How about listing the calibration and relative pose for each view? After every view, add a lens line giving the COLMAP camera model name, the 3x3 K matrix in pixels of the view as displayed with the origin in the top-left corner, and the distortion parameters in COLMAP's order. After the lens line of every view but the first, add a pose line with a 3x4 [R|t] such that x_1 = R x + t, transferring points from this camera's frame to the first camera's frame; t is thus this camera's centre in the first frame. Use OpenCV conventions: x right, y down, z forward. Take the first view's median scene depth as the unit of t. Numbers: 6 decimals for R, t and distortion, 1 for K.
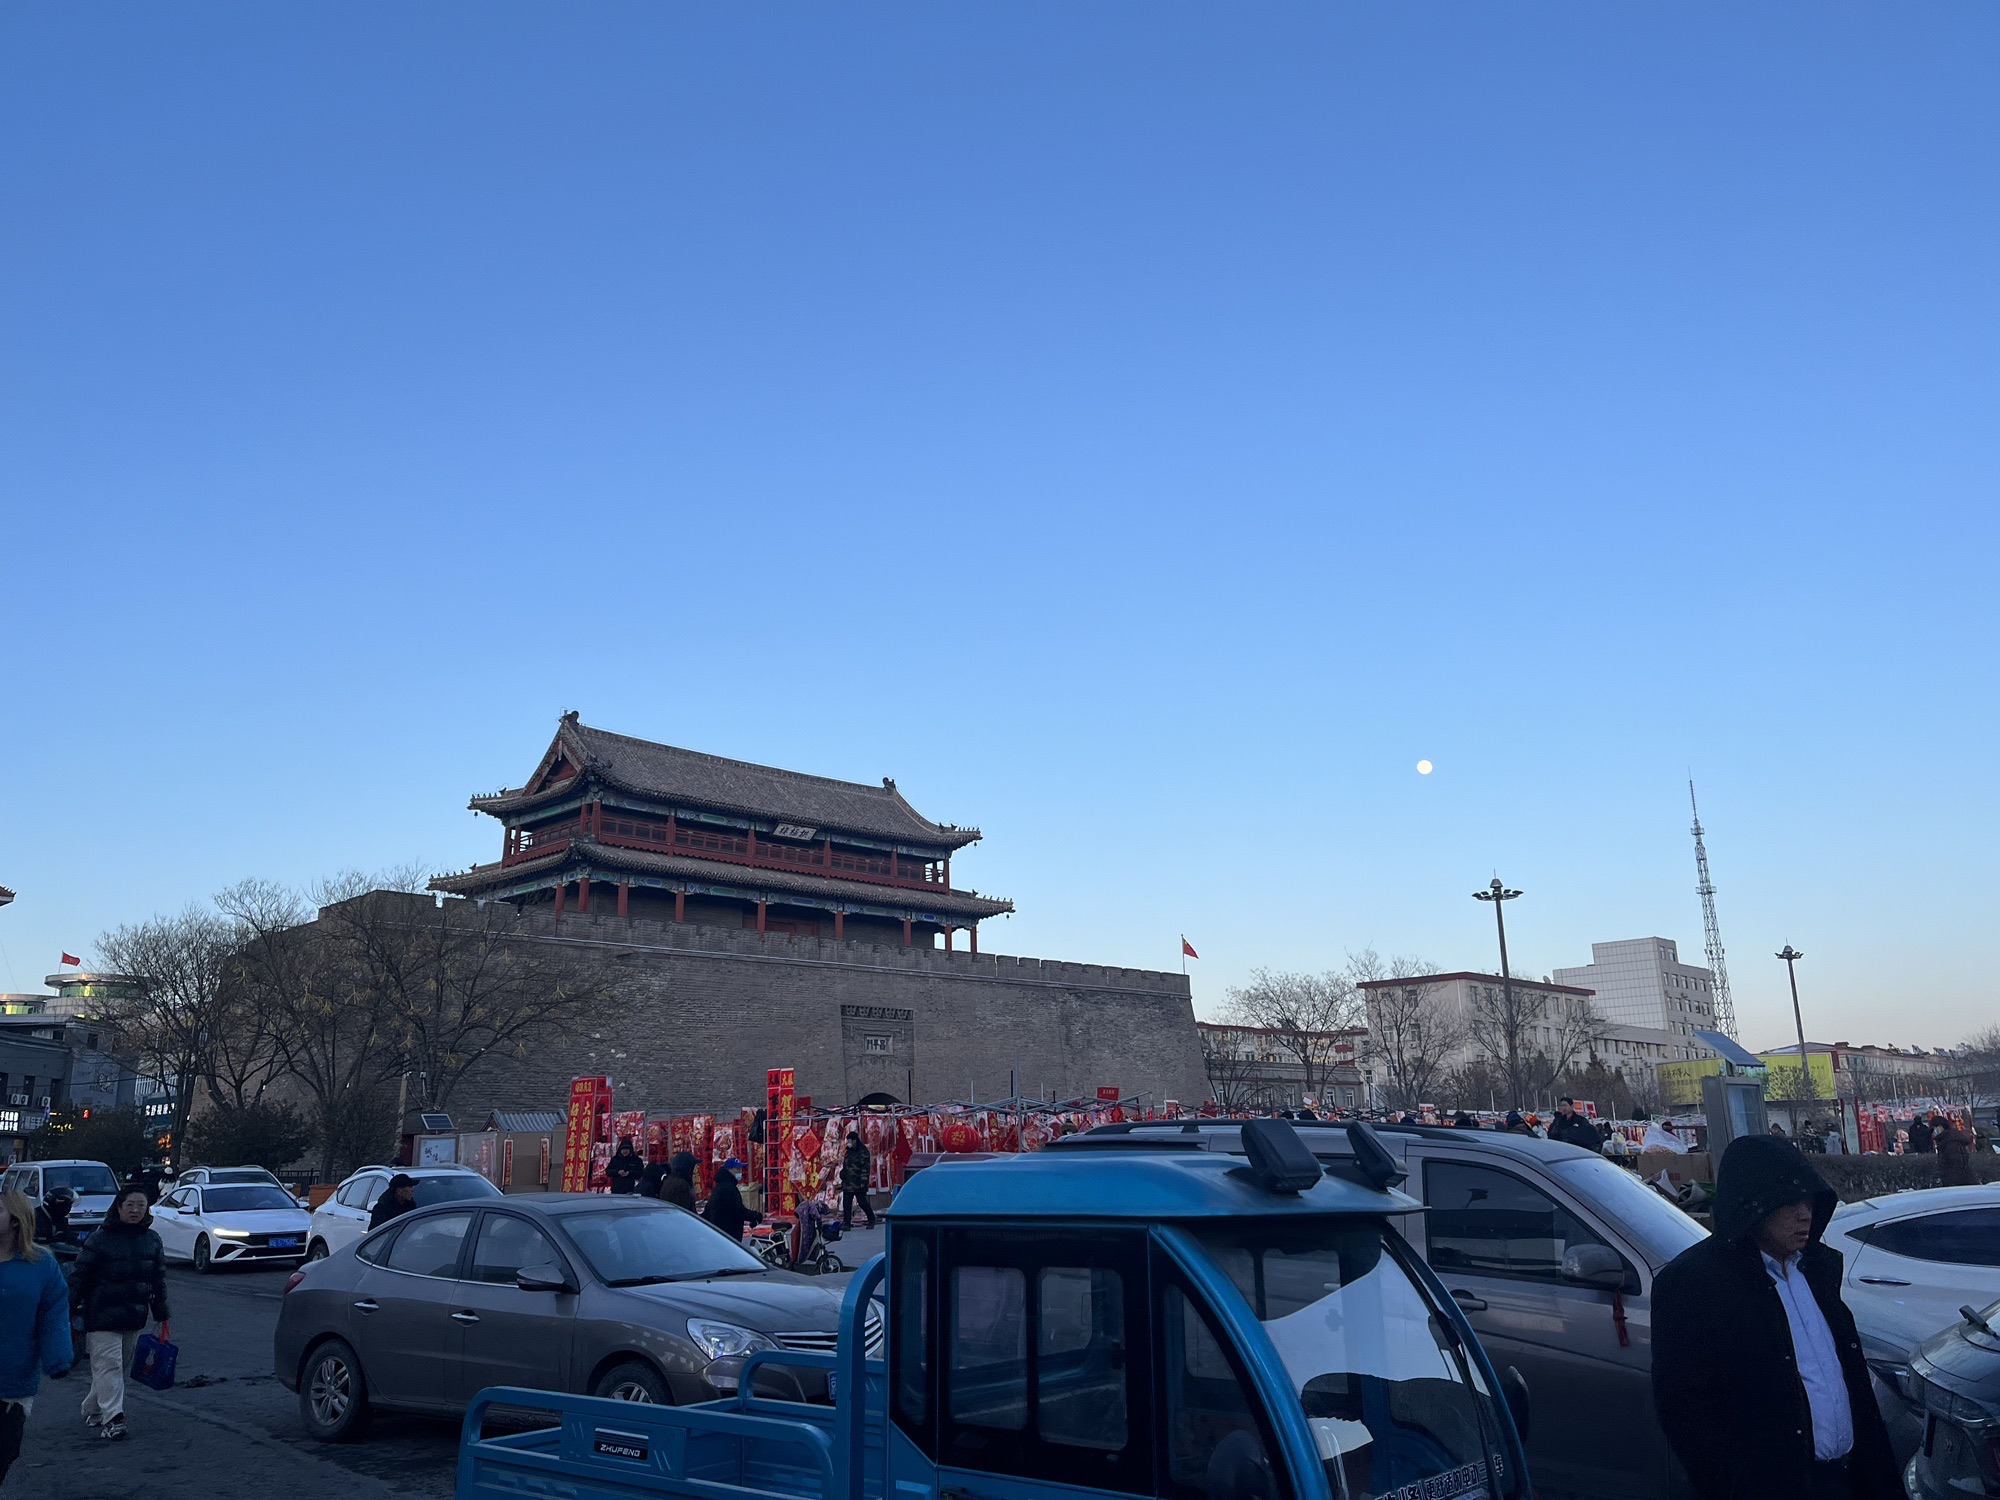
lens RADIAL K [[1464.3, 0, 1000.0], [0, 1464.3, 750.0], [0, 0, 1]] dist [0.041015, -0.002605]
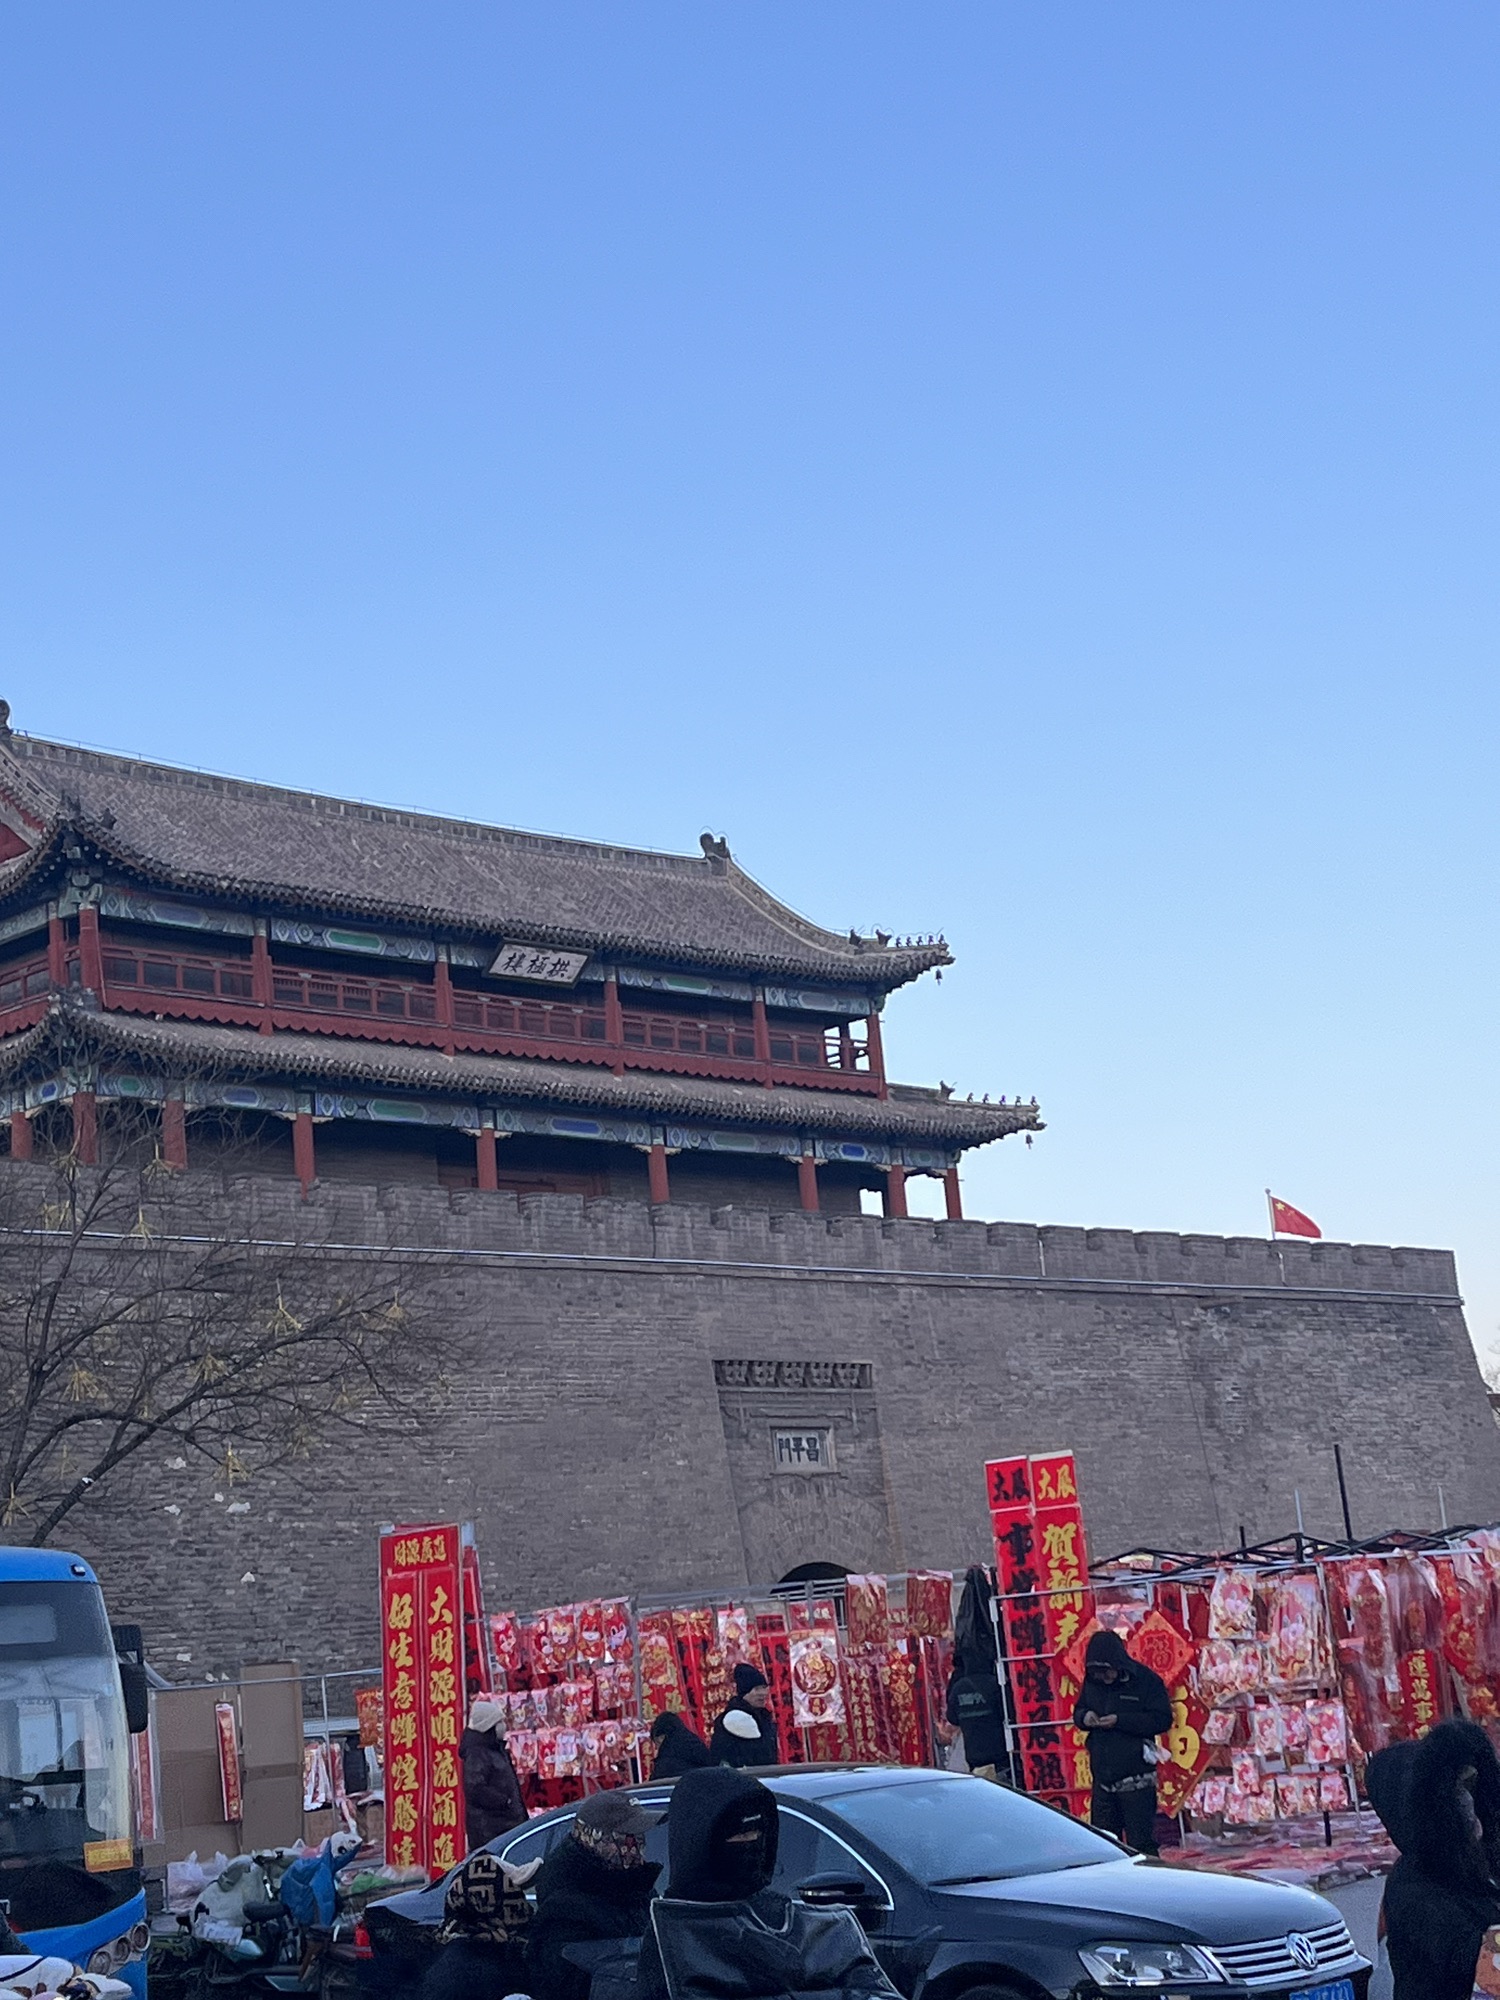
lens RADIAL K [[3192.2, 0, 750.0], [0, 3192.2, 1000.0], [0, 0, 1]] dist [0.056815, 0.092618]
pose [[0.997798, -0.065283, 0.011719, -0.094132], [0.064640, 0.996719, 0.048706, 0.026492], [-0.014861, -0.047842, 0.998744, 0.092967]]
